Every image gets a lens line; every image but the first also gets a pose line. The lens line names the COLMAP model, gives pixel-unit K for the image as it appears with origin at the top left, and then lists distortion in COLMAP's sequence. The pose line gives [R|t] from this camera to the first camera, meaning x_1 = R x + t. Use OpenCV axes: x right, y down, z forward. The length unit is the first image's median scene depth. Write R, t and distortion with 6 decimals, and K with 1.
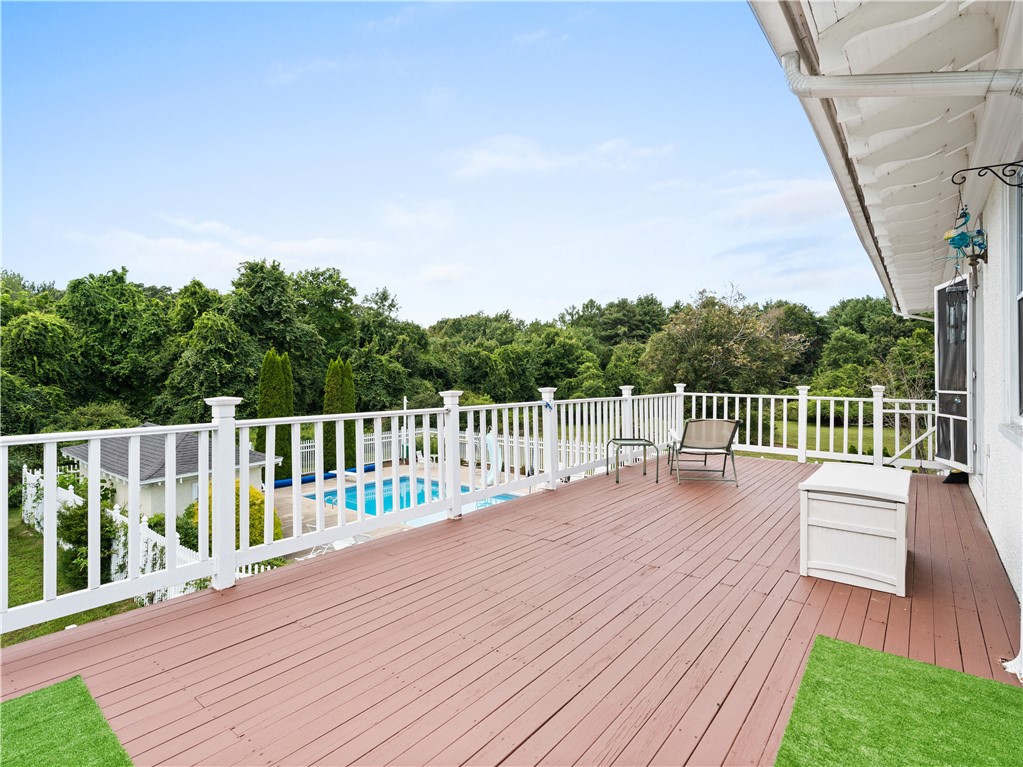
lens RADIAL K [[525.2, 0, 511.5], [0, 525.2, 383.5], [0, 0, 1]] dist [-0.000420, 0.000596]
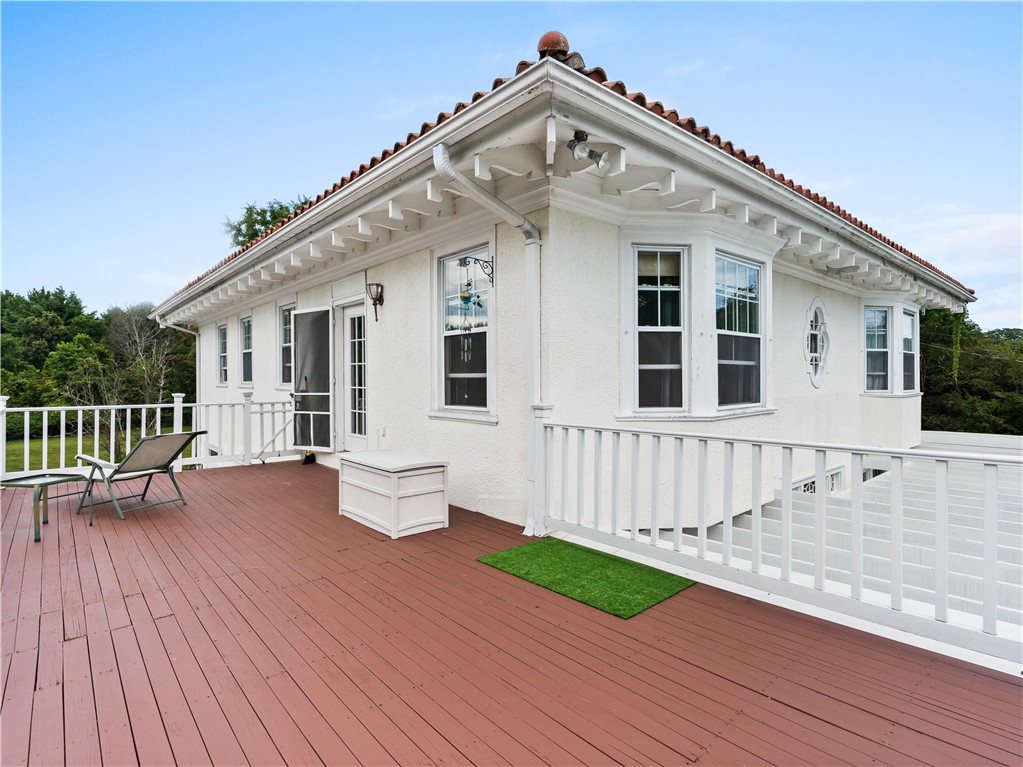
lens RADIAL K [[525.2, 0, 511.5], [0, 525.2, 383.5], [0, 0, 1]] dist [-0.000420, 0.000596]
pose [[0.187007, -0.013089, 0.982271, -0.285775], [0.023965, 0.999674, 0.008759, -0.007424], [-0.982066, 0.021903, 0.187260, 0.211356]]
